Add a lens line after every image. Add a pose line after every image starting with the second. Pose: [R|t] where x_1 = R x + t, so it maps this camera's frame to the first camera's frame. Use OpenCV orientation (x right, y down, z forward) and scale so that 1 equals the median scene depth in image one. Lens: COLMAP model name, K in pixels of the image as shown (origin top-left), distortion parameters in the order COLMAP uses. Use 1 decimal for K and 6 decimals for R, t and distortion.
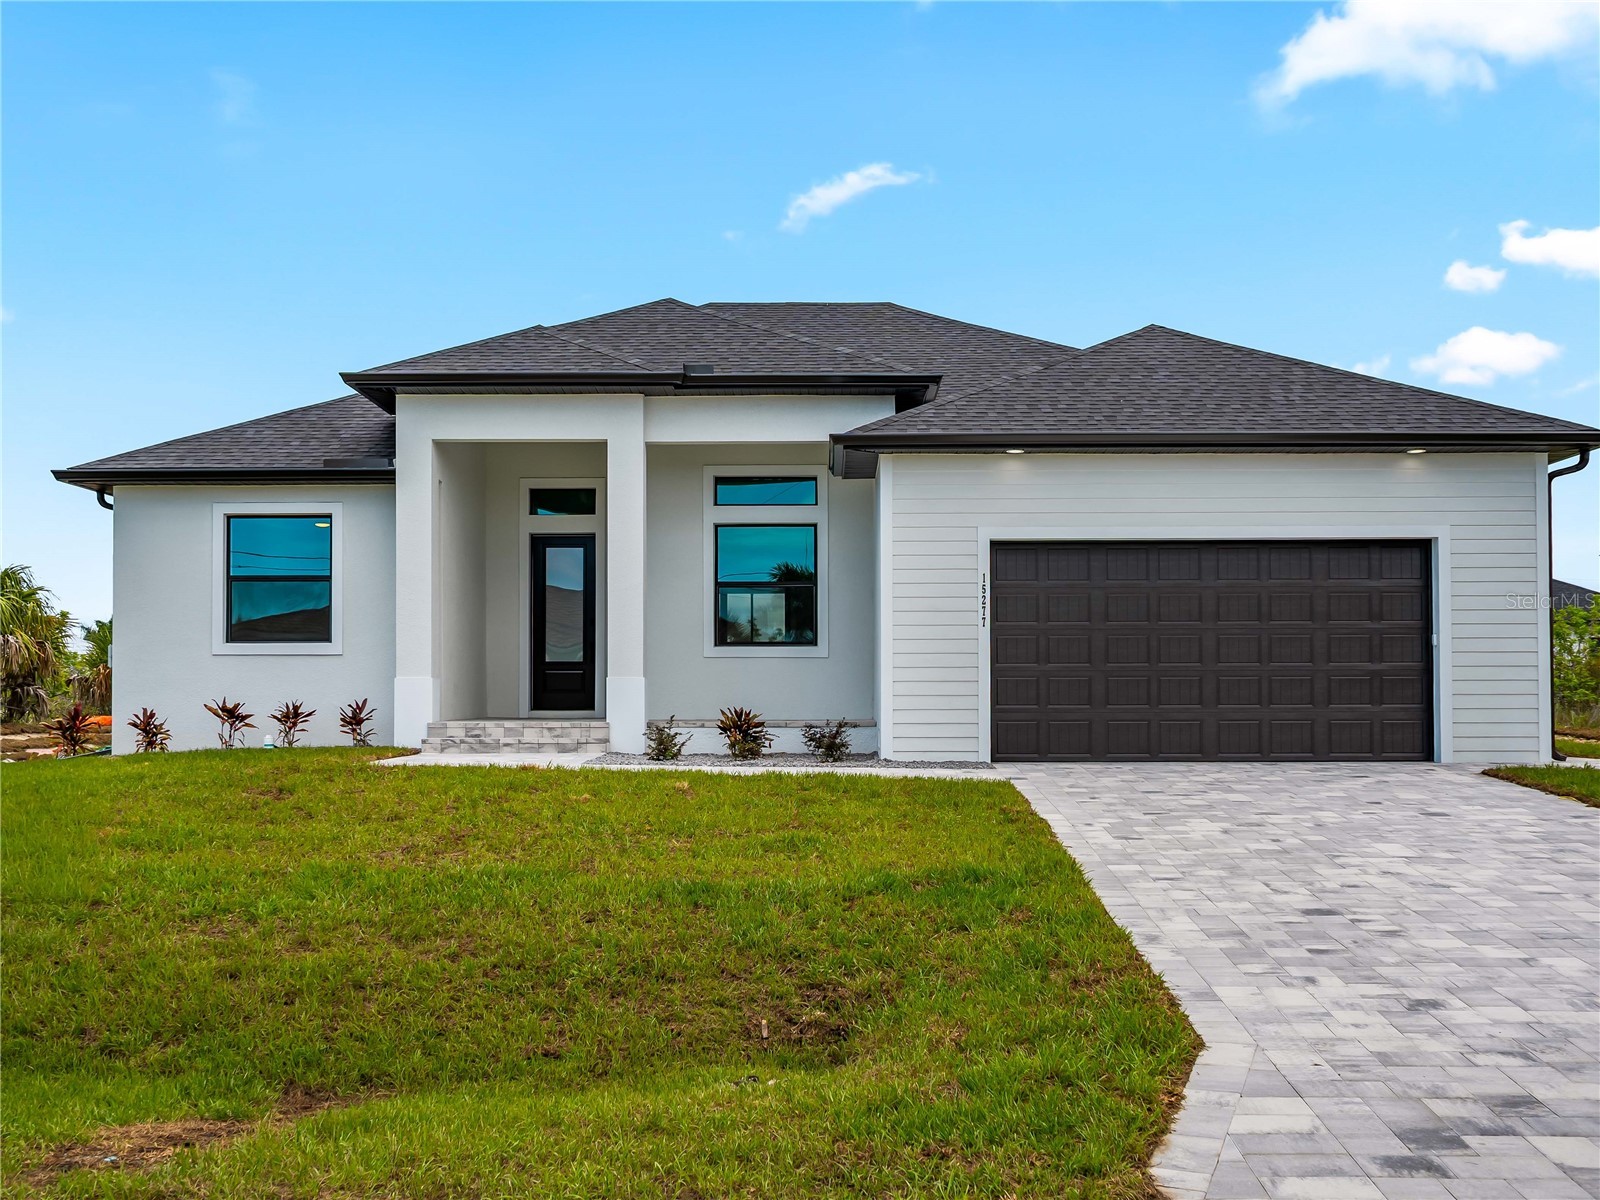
lens RADIAL K [[1659.5, 0, 809.9], [0, 1659.5, 659.2], [0, 0, 1]] dist [0.009943, 0.000000]
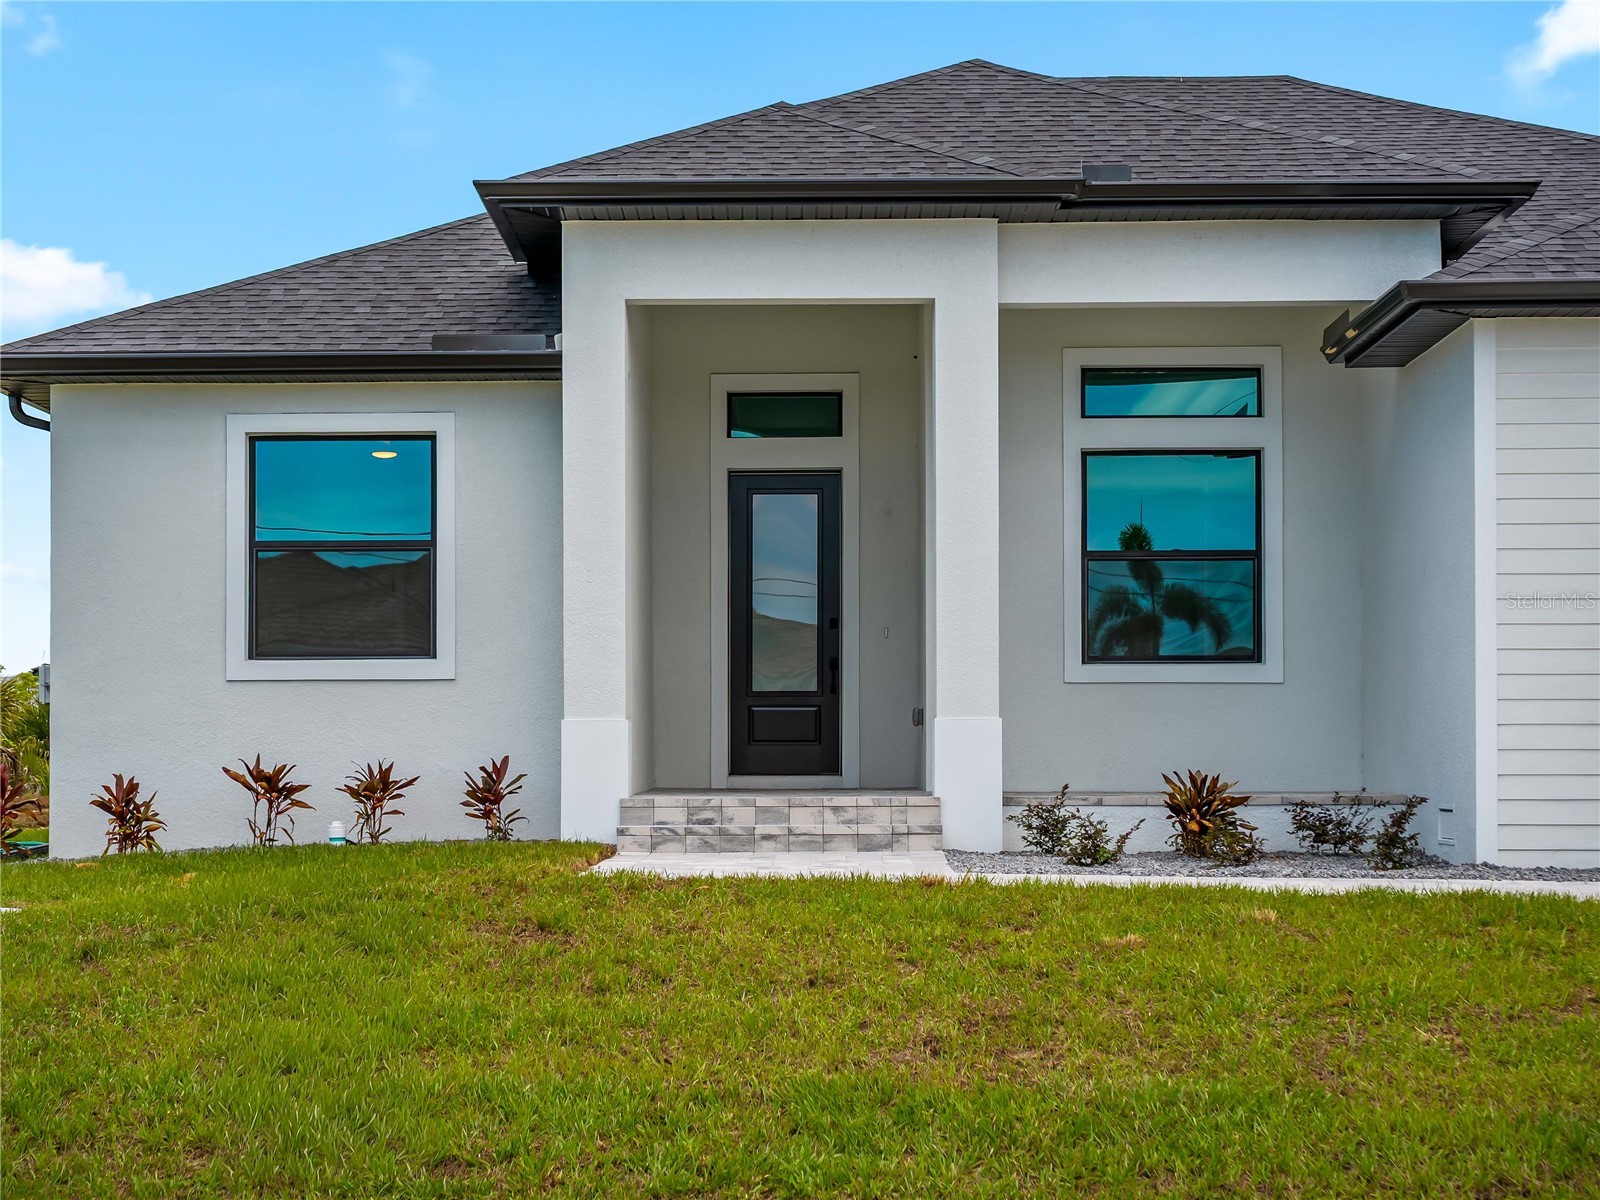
lens RADIAL K [[2640.6, 0, 817.7], [0, 2640.6, 661.1], [0, 0, 1]] dist [0.053698, 0.000000]
pose [[0.999987, -0.002308, -0.004494, -0.157960], [0.002253, 0.999923, -0.012198, 0.002428], [0.004522, 0.012188, 0.999916, 0.097461]]
